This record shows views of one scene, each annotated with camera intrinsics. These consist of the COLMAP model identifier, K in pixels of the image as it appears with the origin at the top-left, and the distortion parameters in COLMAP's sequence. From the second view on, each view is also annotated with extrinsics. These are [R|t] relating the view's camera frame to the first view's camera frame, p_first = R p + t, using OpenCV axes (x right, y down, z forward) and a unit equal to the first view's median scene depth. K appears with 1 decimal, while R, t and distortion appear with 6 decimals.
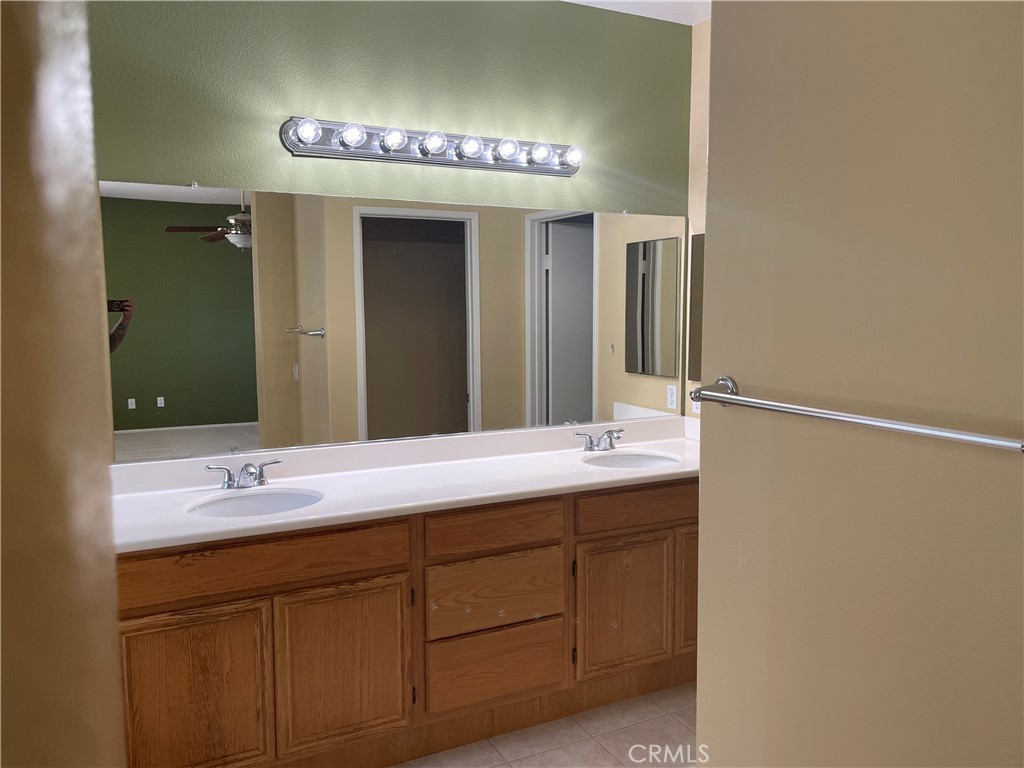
lens RADIAL K [[791.4, 0, 507.2], [0, 791.4, 368.8], [0, 0, 1]] dist [0.072017, -0.096967]
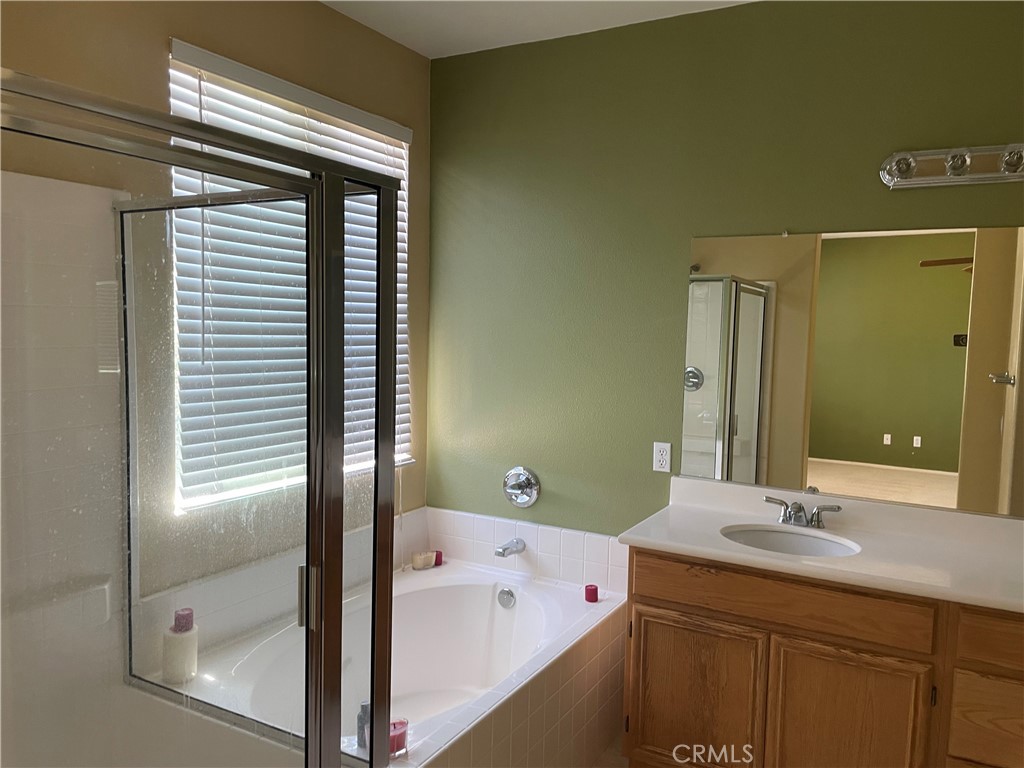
lens RADIAL K [[791.4, 0, 507.2], [0, 791.4, 368.8], [0, 0, 1]] dist [0.072017, -0.096967]
pose [[0.550723, 0.060095, -0.832522, 0.354257], [-0.103896, 0.994583, 0.003064, -0.020816], [0.828196, 0.084809, 0.553984, 0.119541]]
